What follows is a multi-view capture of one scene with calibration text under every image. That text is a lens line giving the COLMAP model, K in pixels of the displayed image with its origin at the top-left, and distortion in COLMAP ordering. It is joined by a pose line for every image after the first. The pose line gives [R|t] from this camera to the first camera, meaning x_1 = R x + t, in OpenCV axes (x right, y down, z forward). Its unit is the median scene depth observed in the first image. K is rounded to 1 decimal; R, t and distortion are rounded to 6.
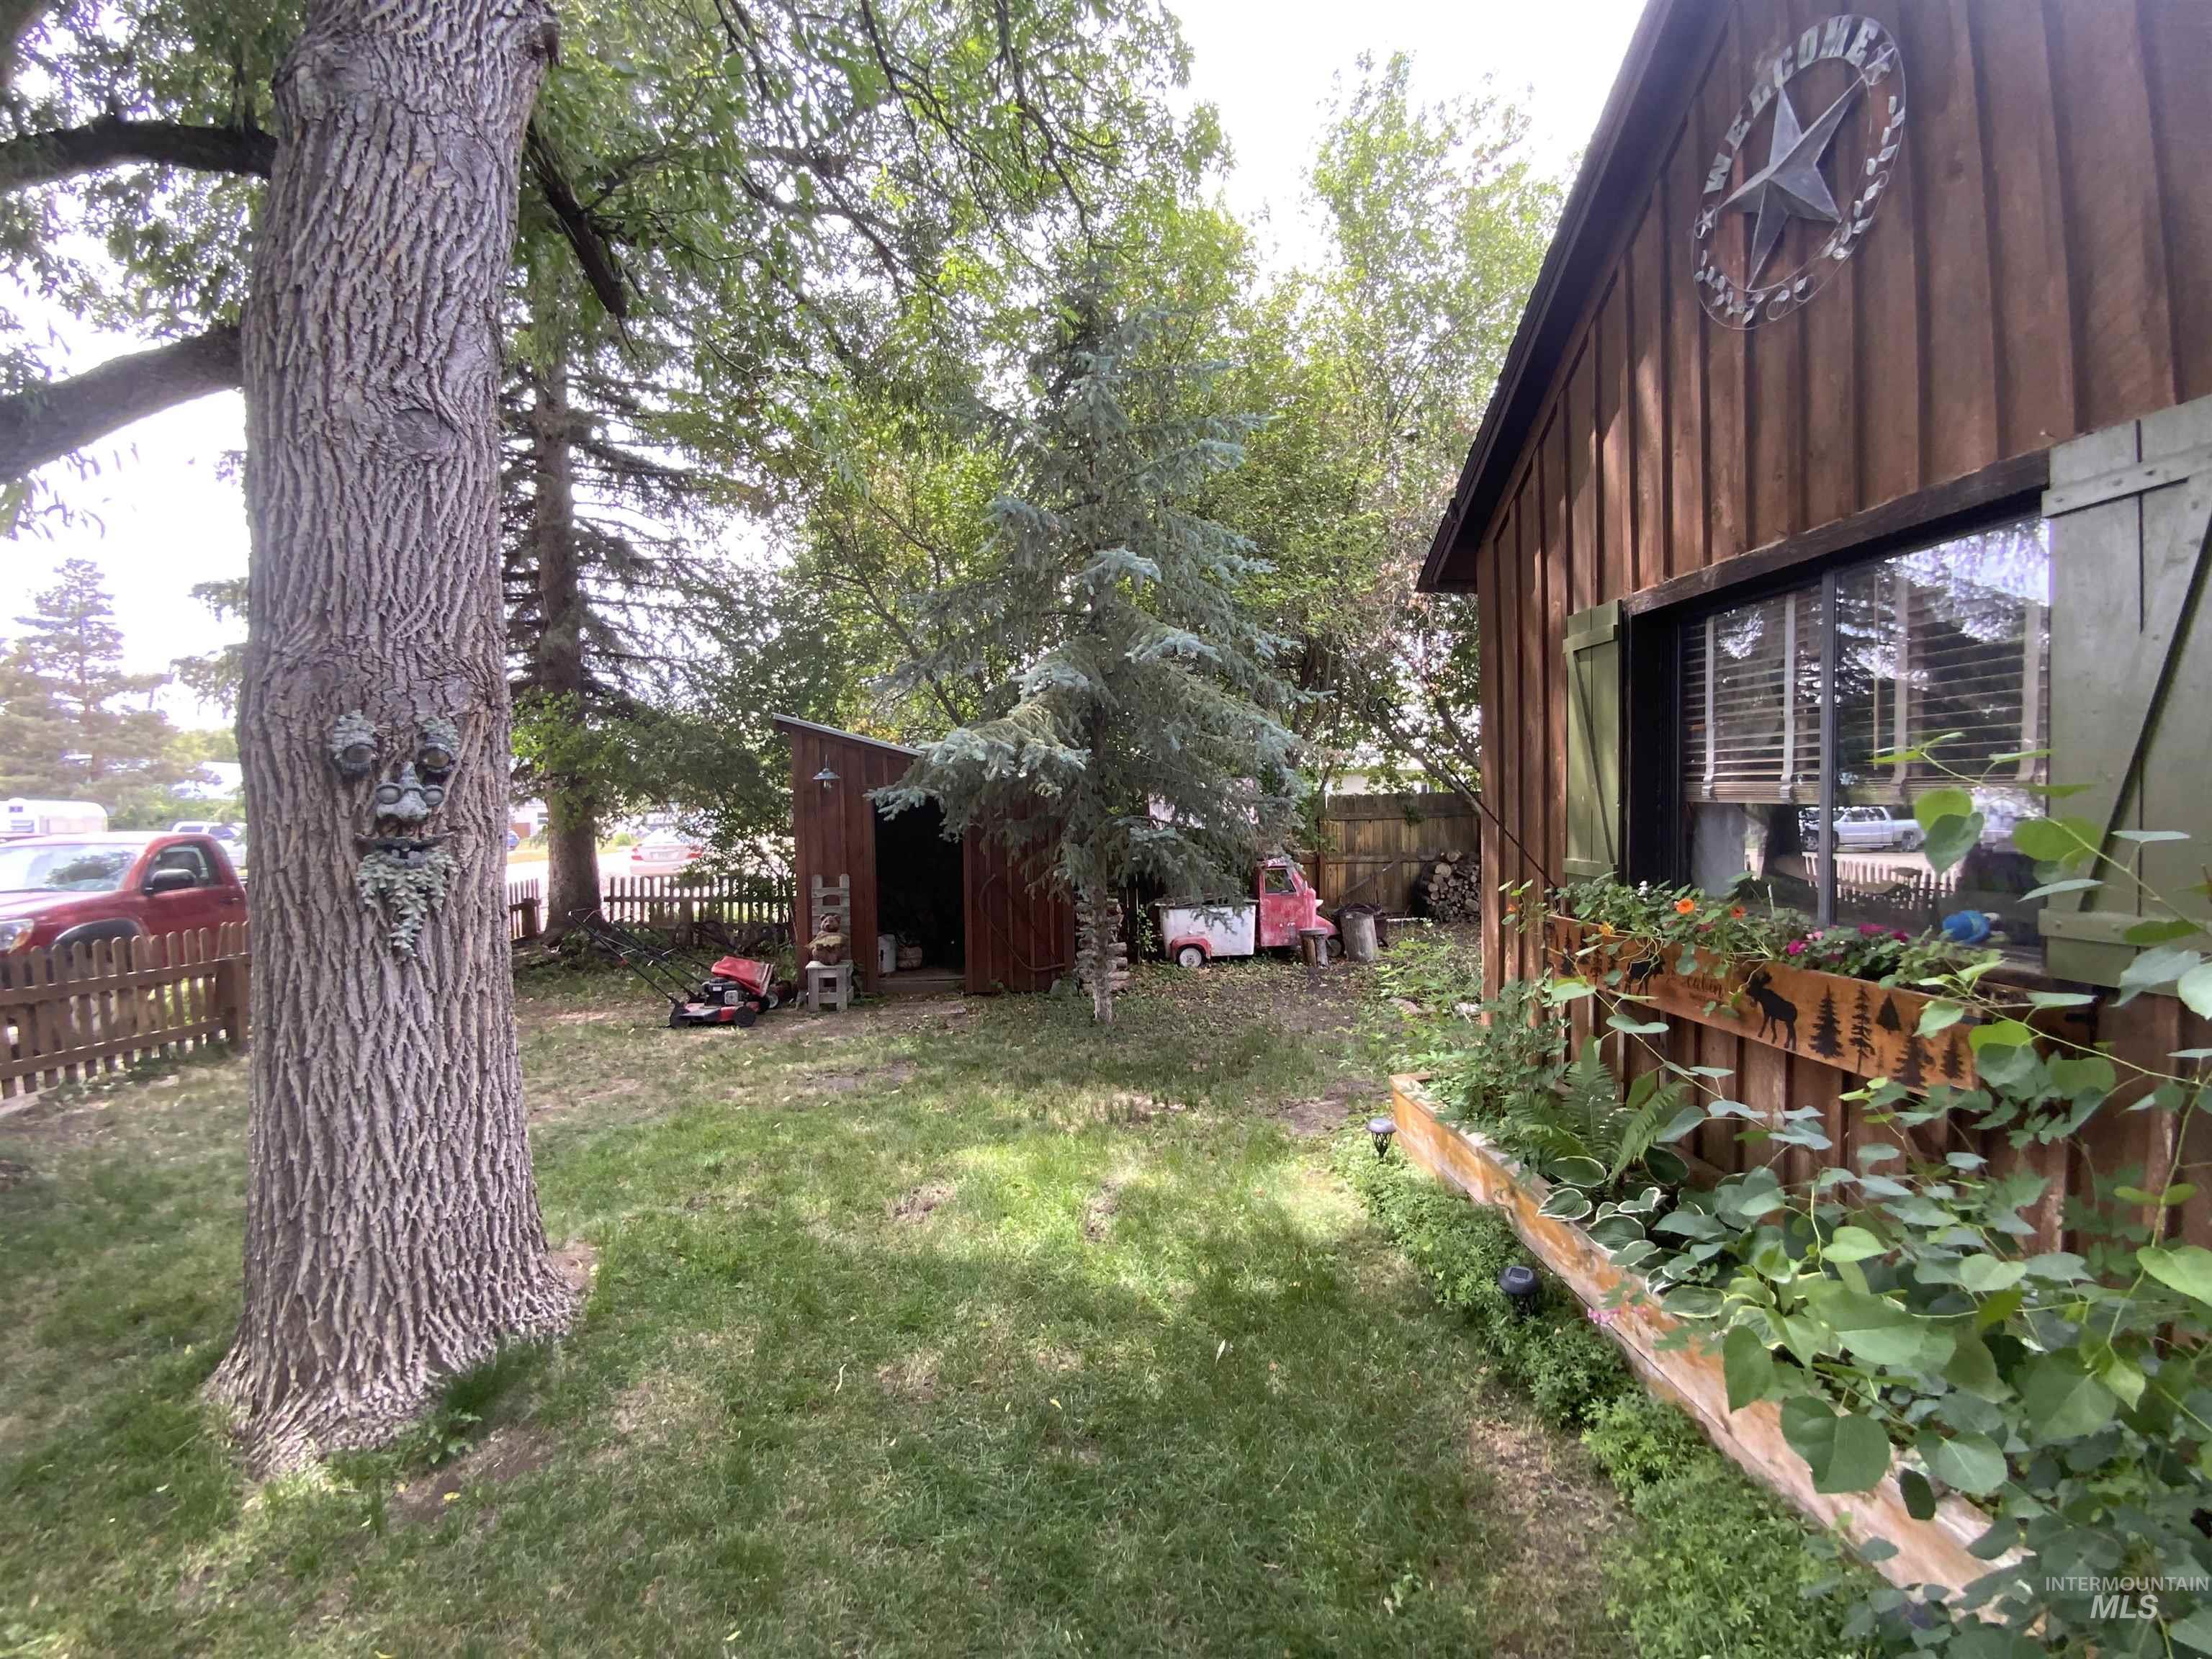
lens RADIAL K [[894.9, 0, 1117.3], [0, 894.9, 832.4], [0, 0, 1]] dist [0.001292, 0.000148]
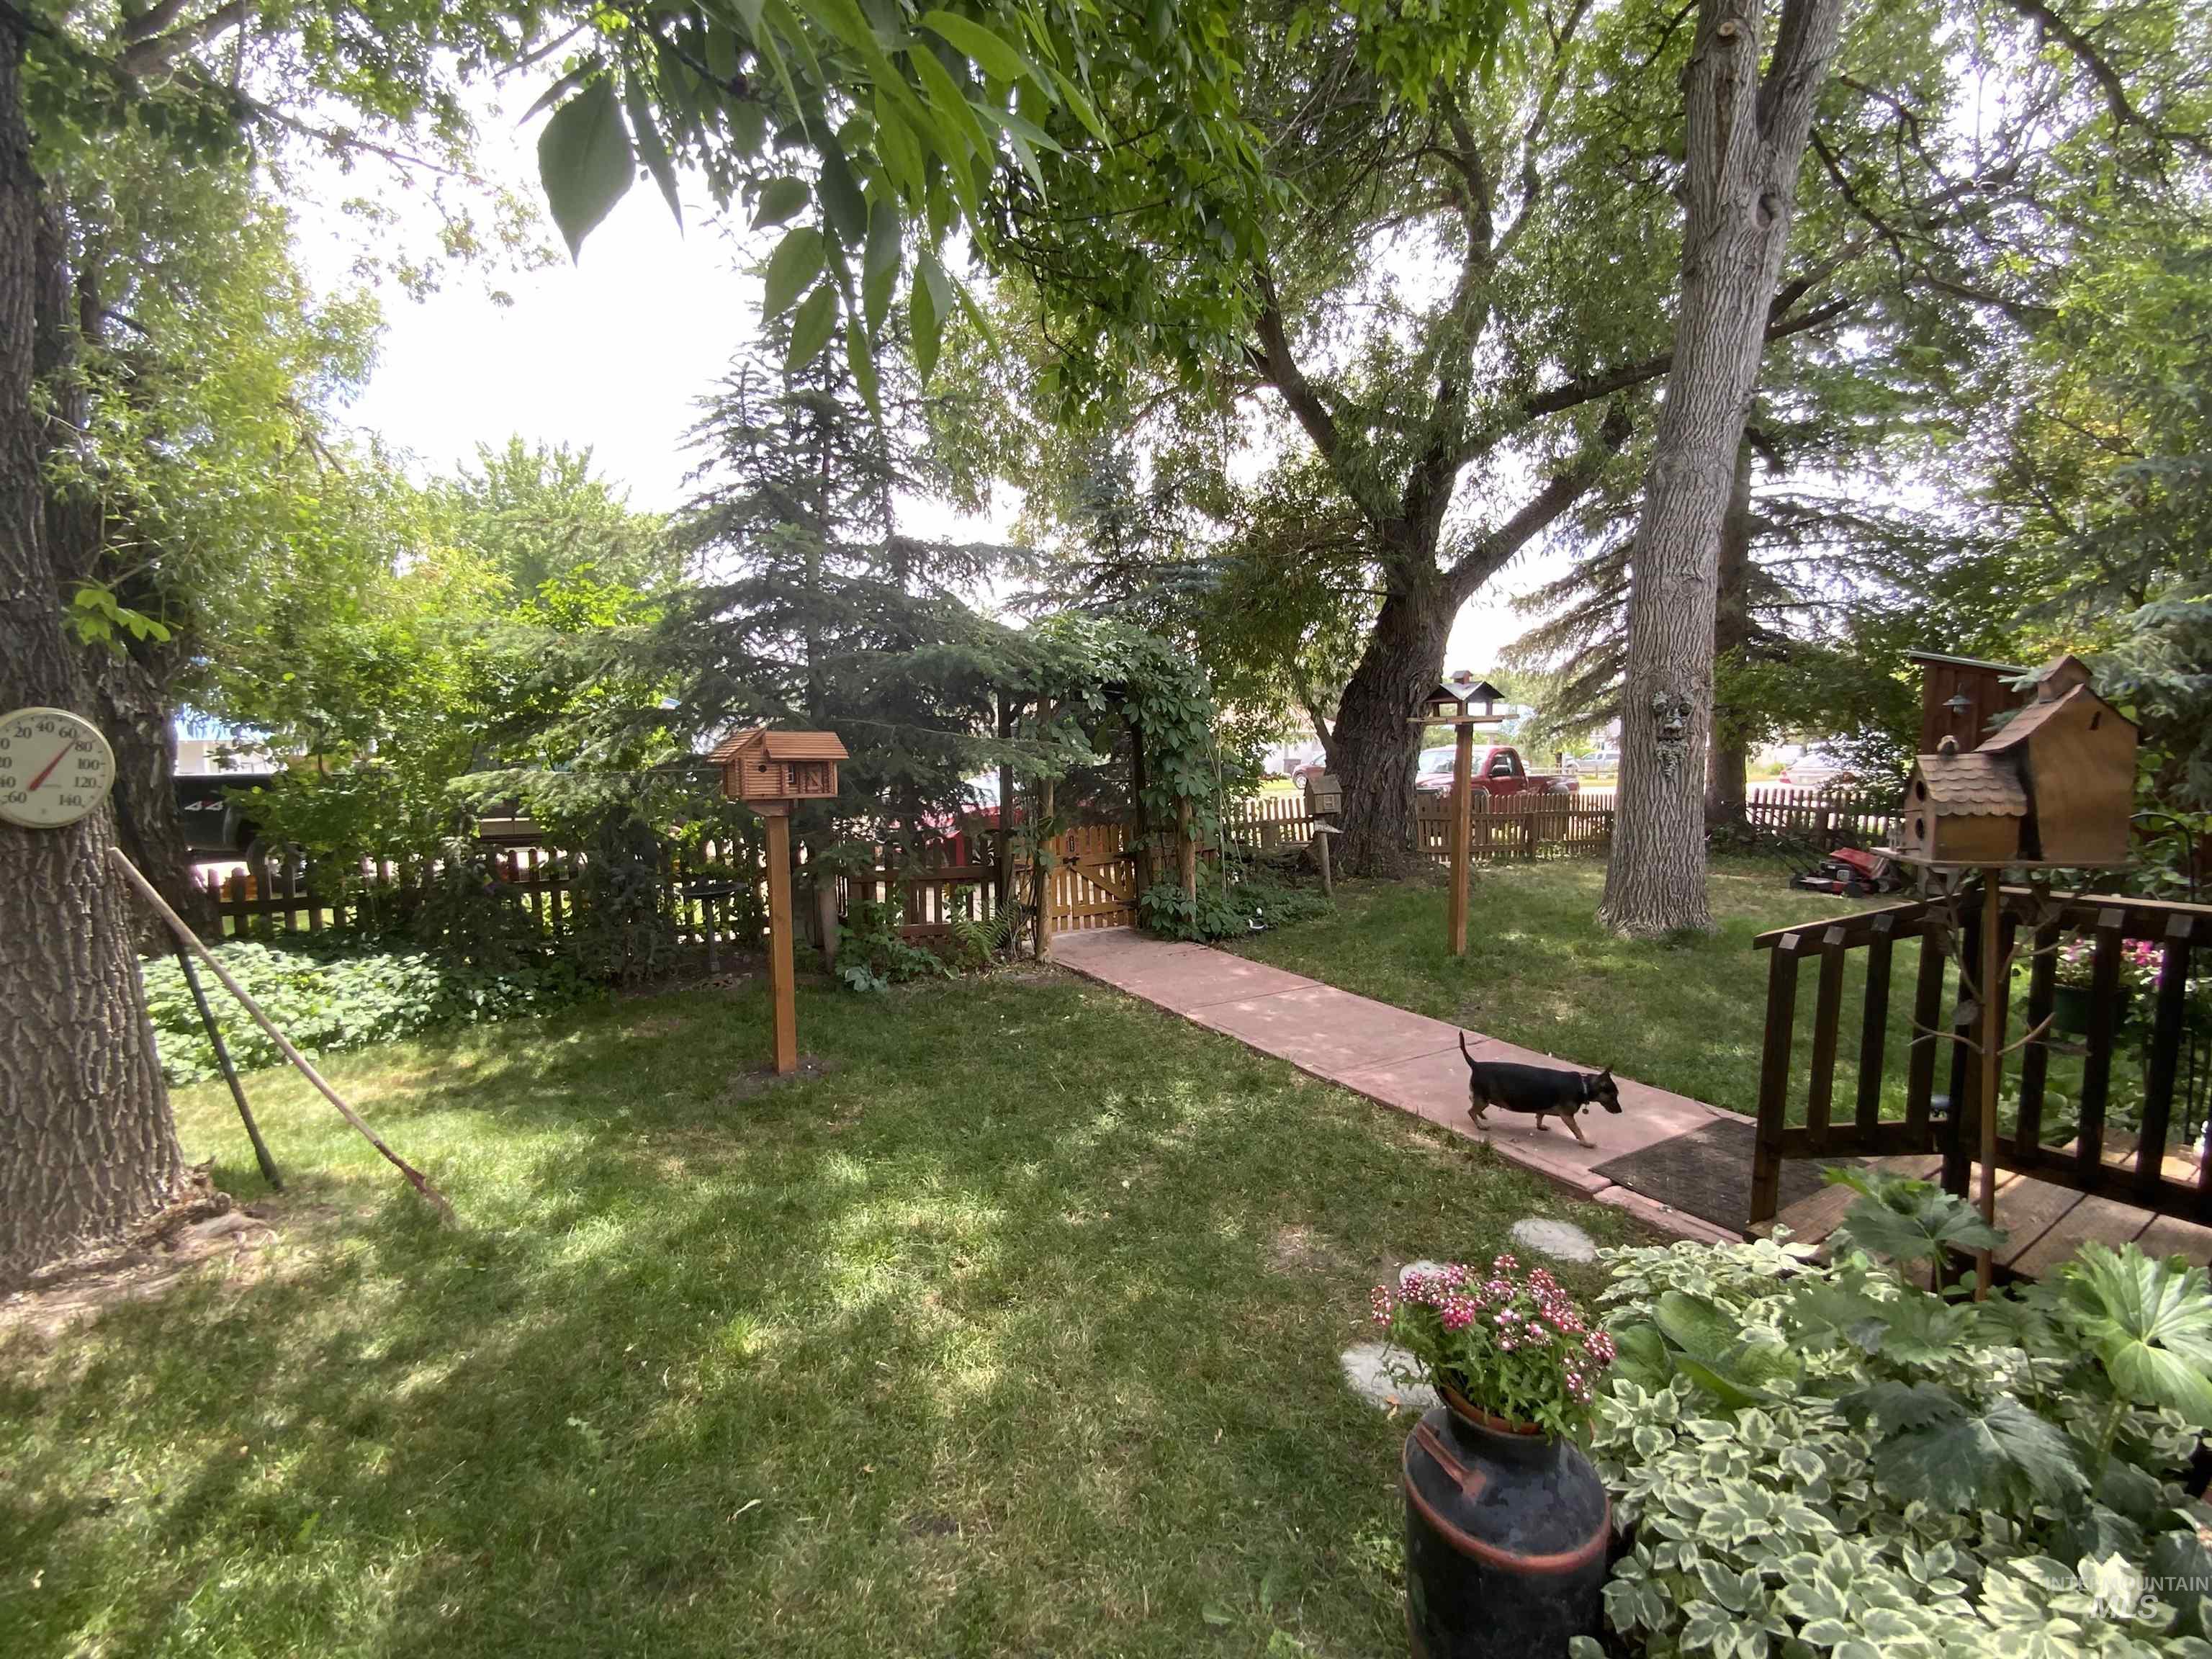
lens RADIAL K [[894.9, 0, 1117.3], [0, 894.9, 832.4], [0, 0, 1]] dist [0.001292, 0.000148]
pose [[0.416748, 0.095102, -0.904033, 0.199520], [-0.024863, 0.995333, 0.093245, 0.016908], [0.908682, -0.016383, 0.417168, -0.335514]]
